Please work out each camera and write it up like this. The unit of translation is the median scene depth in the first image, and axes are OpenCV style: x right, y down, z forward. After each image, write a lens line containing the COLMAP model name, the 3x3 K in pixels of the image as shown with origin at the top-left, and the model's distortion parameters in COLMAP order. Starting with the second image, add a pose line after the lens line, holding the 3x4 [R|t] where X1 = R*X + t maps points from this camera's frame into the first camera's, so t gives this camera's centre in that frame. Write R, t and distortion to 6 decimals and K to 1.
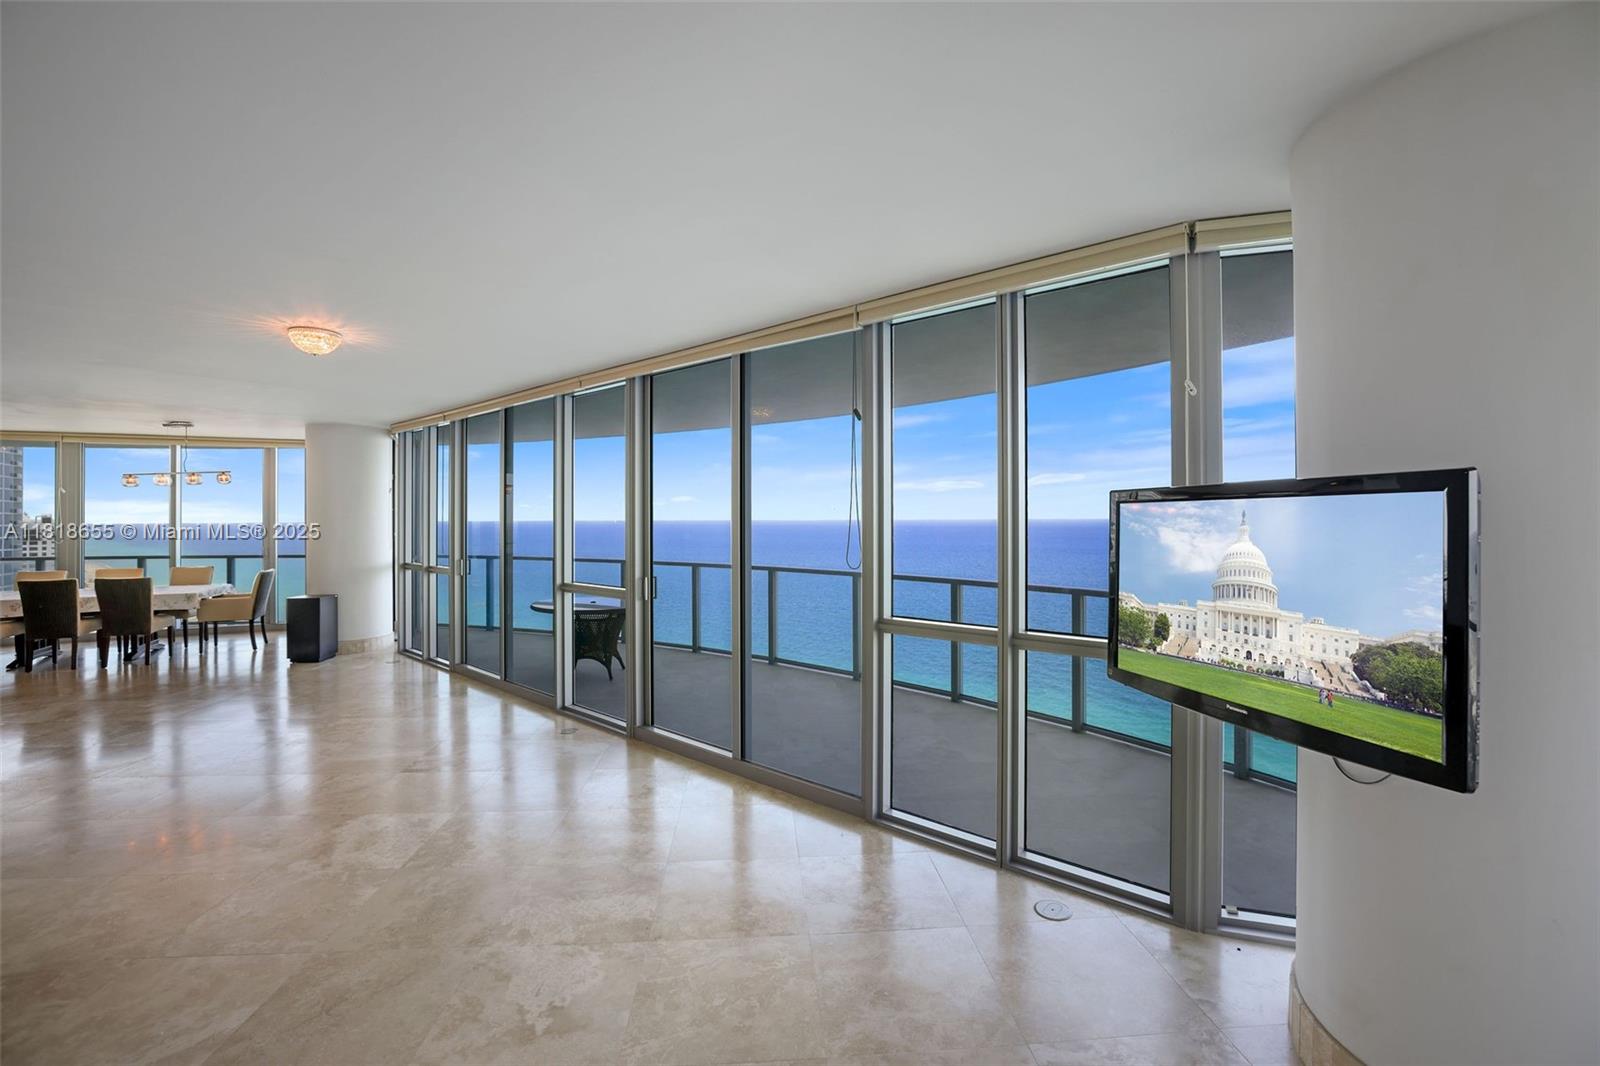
lens RADIAL K [[700.0, 0, 802.2], [0, 700.0, 521.6], [0, 0, 1]] dist [-0.036946, 0.009443]
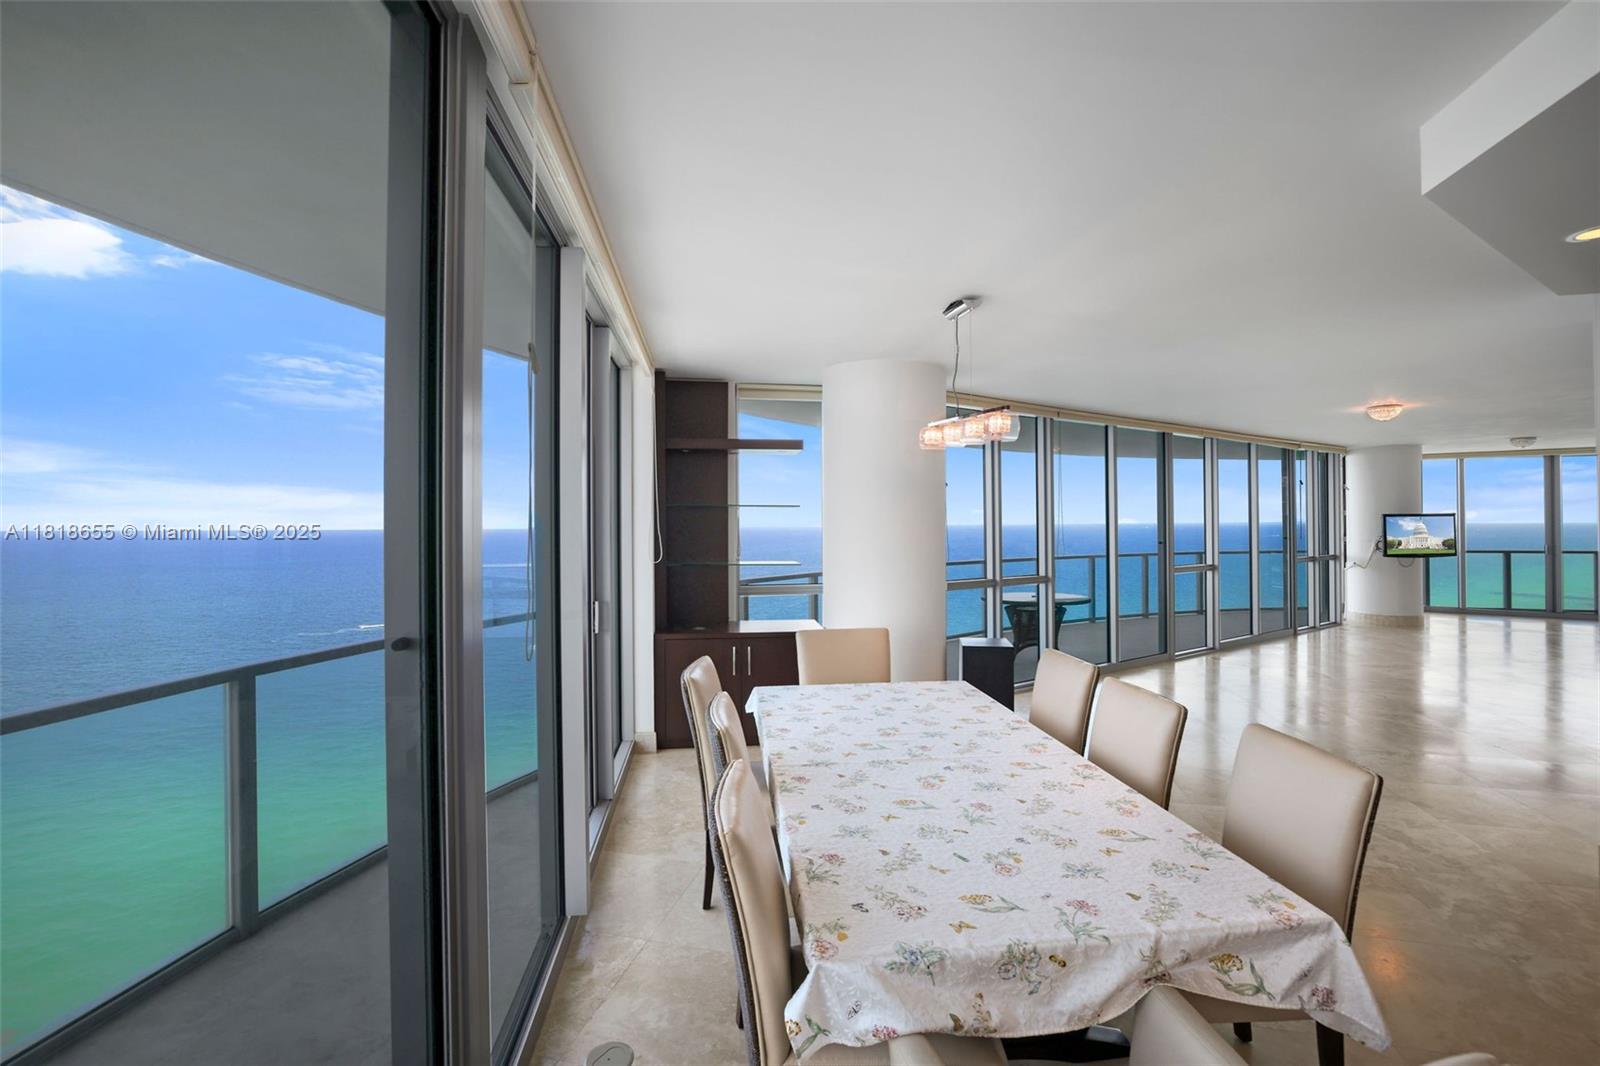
lens RADIAL K [[700.0, 0, 788.3], [0, 700.0, 527.3], [0, 0, 1]] dist [-0.036946, 0.009443]
pose [[0.292615, -0.011831, 0.956157, -4.787954], [0.007672, 0.999920, 0.010024, -0.028933], [-0.956200, 0.004402, 0.292682, 3.376892]]
